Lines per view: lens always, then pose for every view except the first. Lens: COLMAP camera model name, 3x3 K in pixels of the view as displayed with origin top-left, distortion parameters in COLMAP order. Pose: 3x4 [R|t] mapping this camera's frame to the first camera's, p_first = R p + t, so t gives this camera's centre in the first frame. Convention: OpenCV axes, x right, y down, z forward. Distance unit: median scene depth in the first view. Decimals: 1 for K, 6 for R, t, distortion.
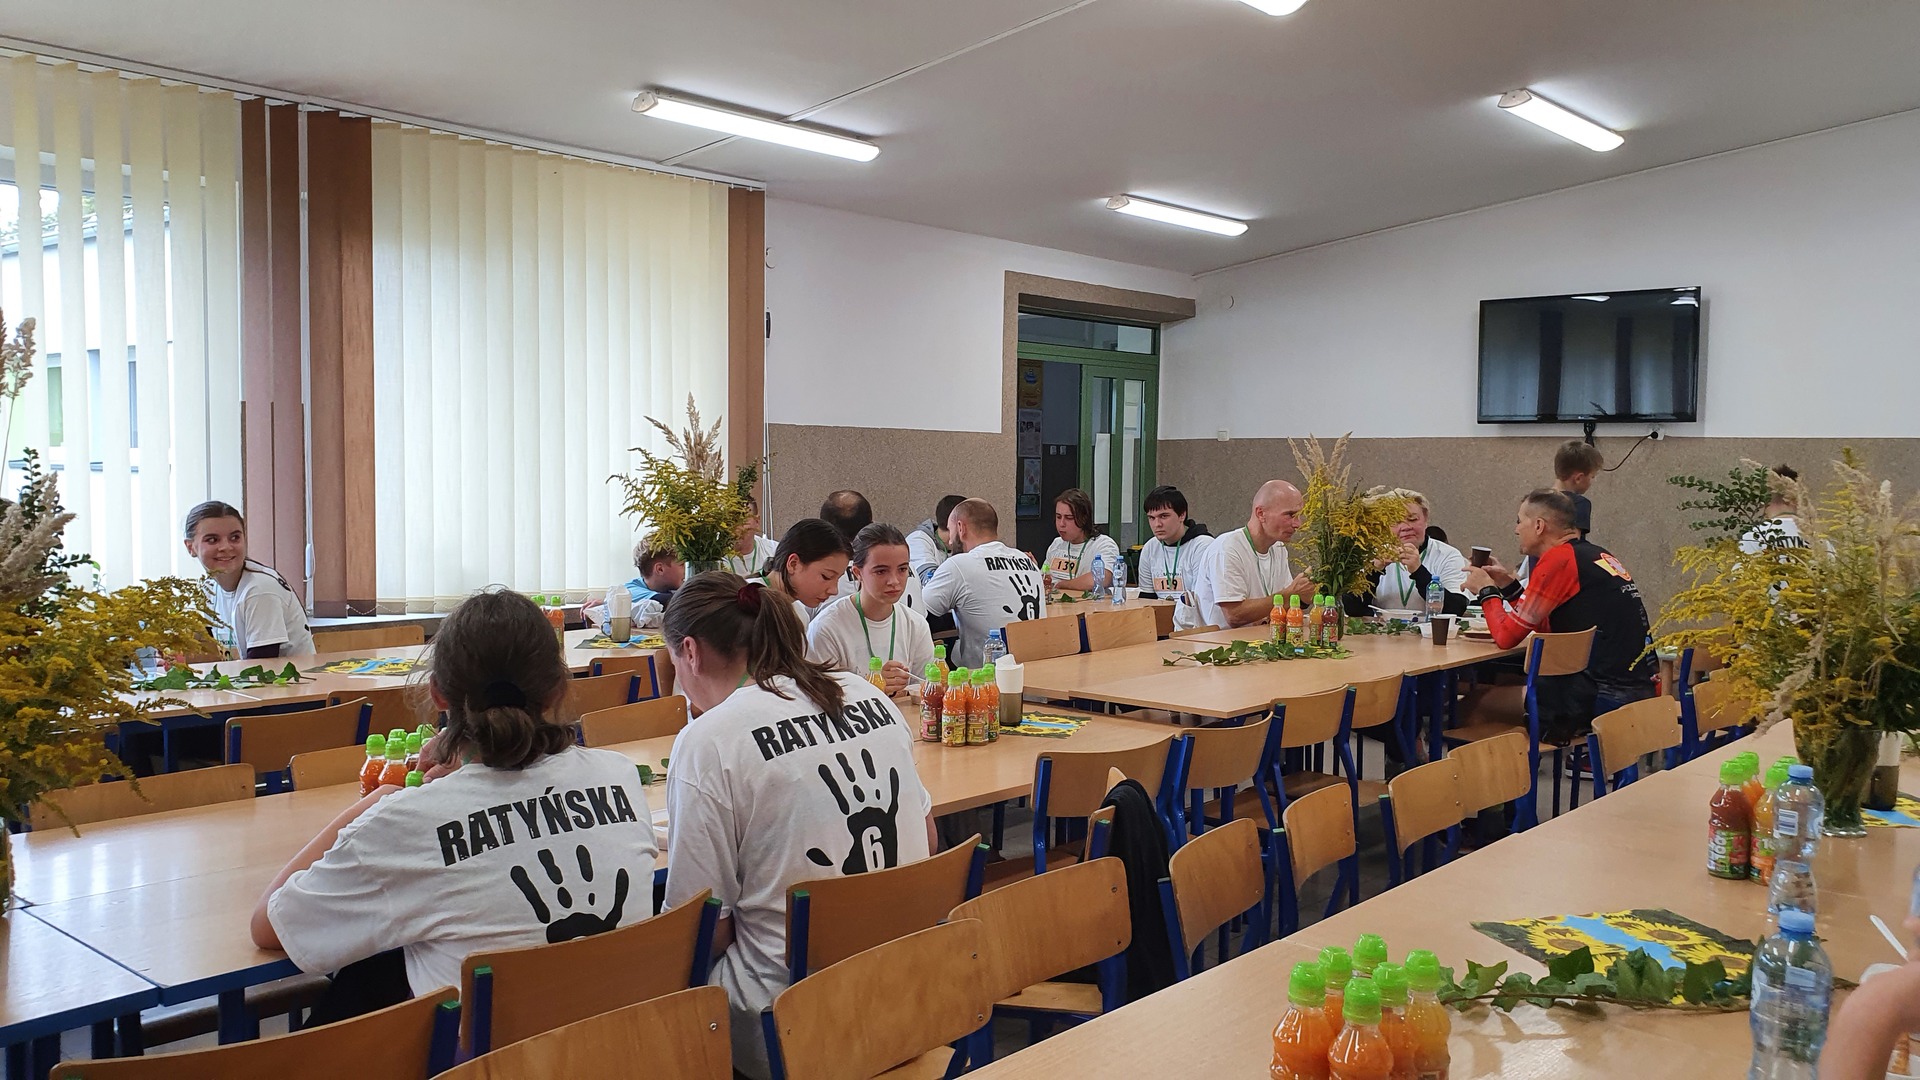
lens RADIAL K [[1500.3, 0, 898.9], [0, 1500.3, 570.3], [0, 0, 1]] dist [-0.004556, -0.008213]
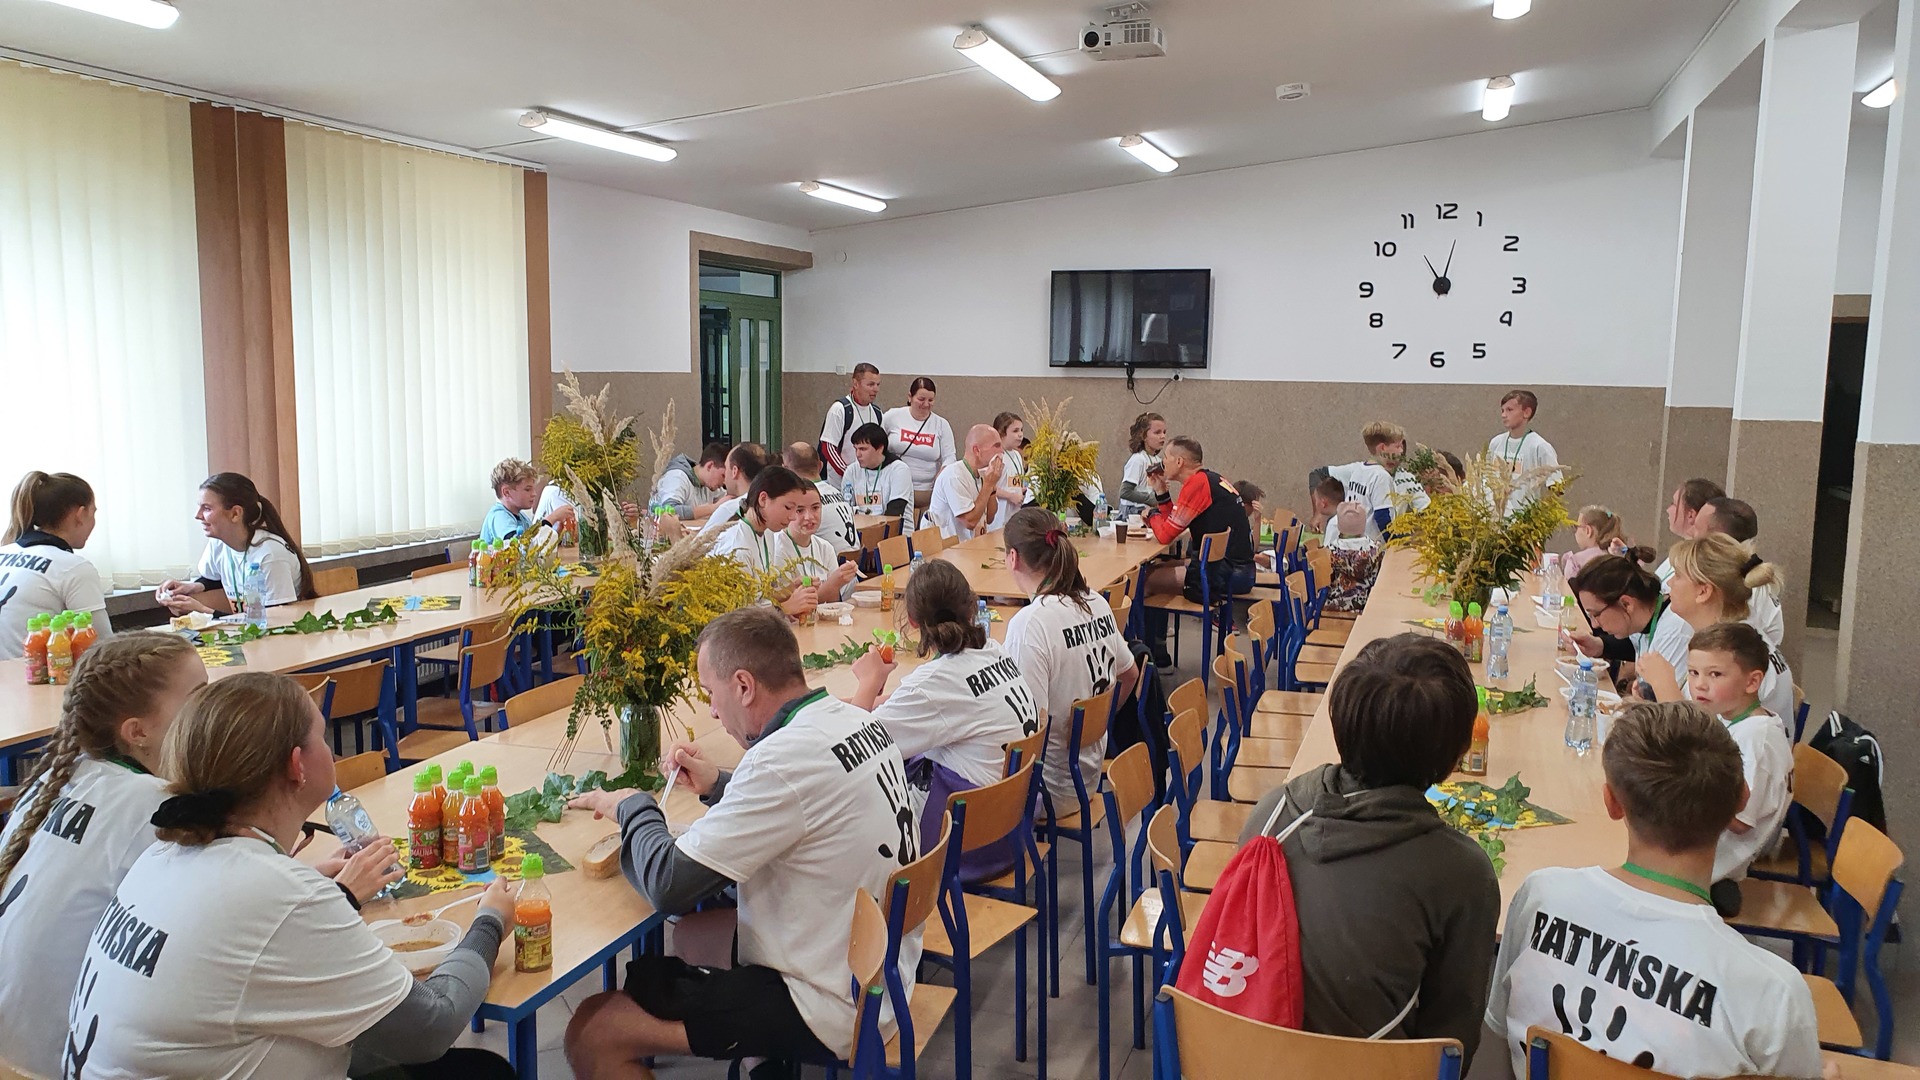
lens RADIAL K [[1512.5, 0, 941.6], [0, 1512.5, 569.8], [0, 0, 1]] dist [0.079332, -0.211876]
pose [[0.909358, -0.055620, 0.412278, -0.322762], [0.025266, 0.996577, 0.078718, -0.036986], [-0.415245, -0.061166, 0.907651, -0.201064]]
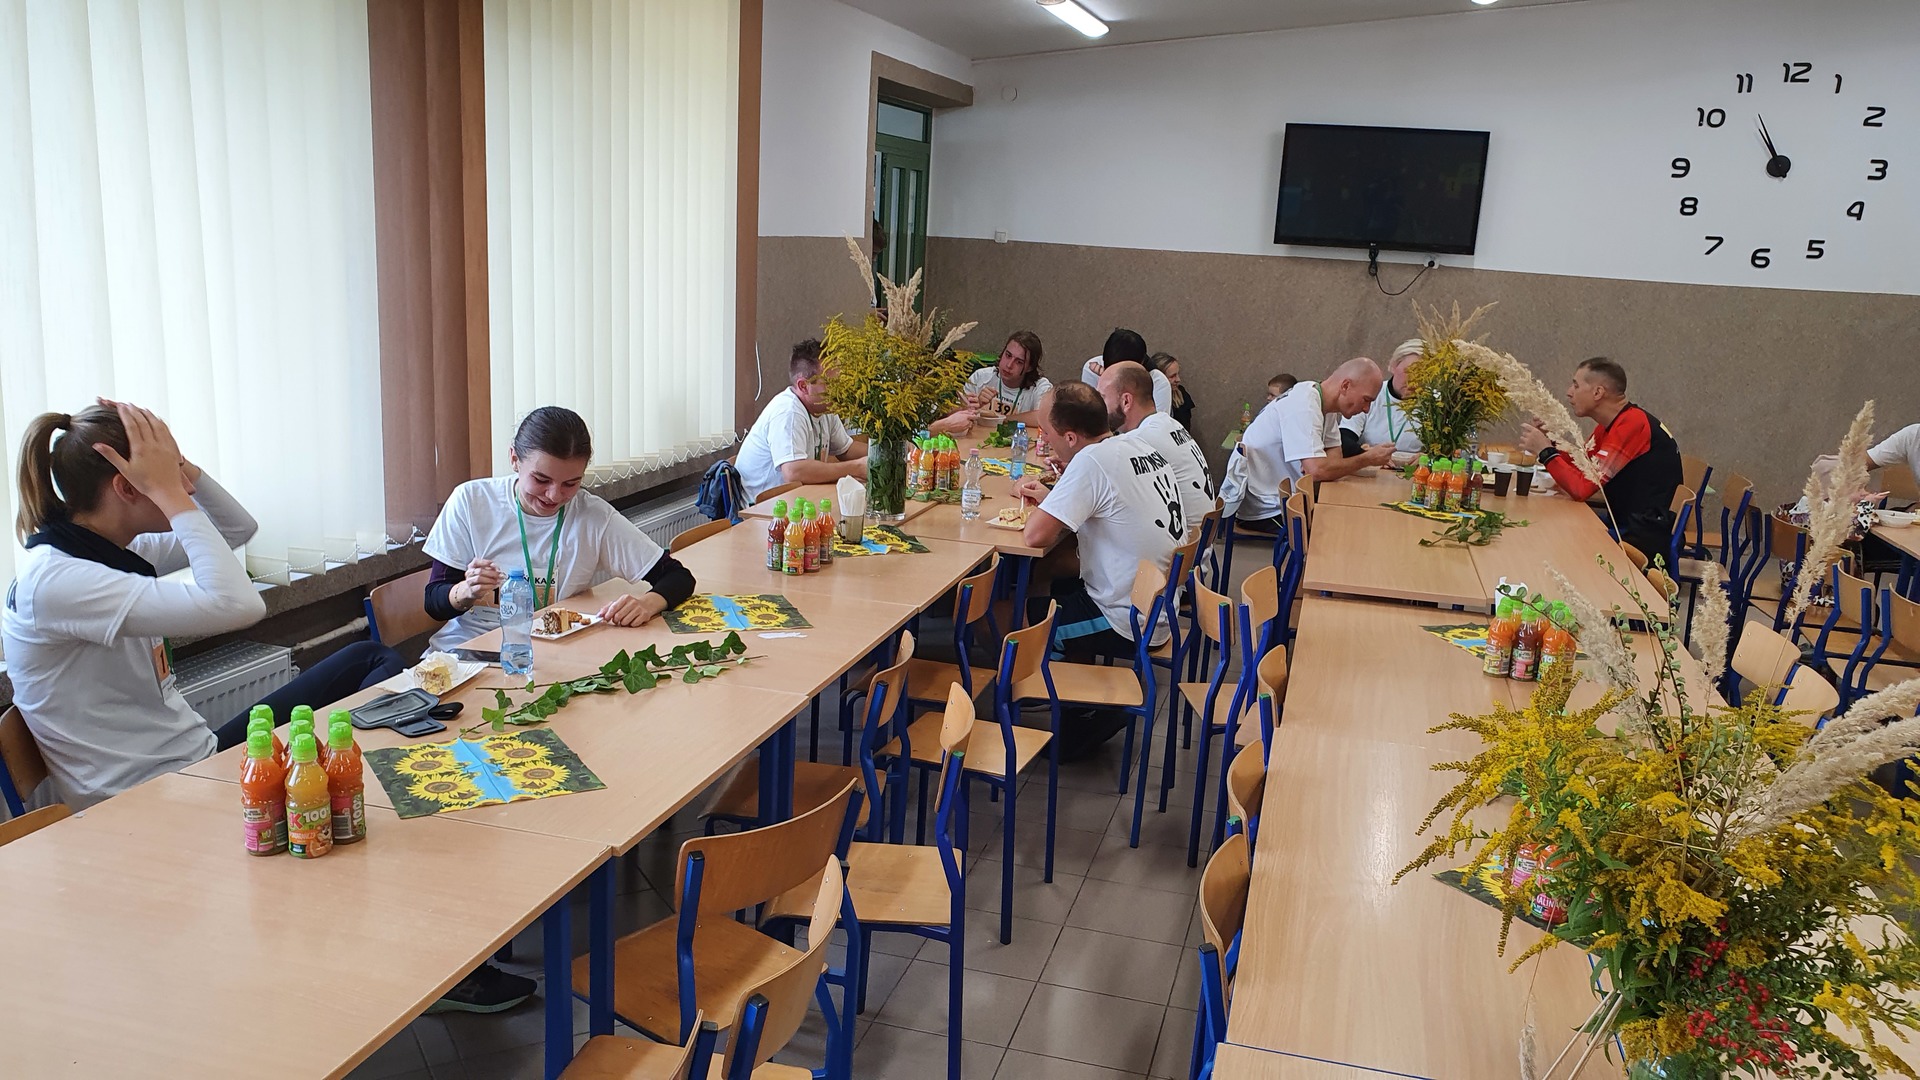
lens RADIAL K [[1525.4, 0, 964.7], [0, 1525.4, 593.8], [0, 0, 1]] dist [-0.060173, 0.114925]
pose [[0.884719, -0.077310, 0.459669, -0.414603], [-0.012349, 0.981916, 0.188914, -0.071255], [-0.465961, -0.172812, 0.867765, 0.175363]]
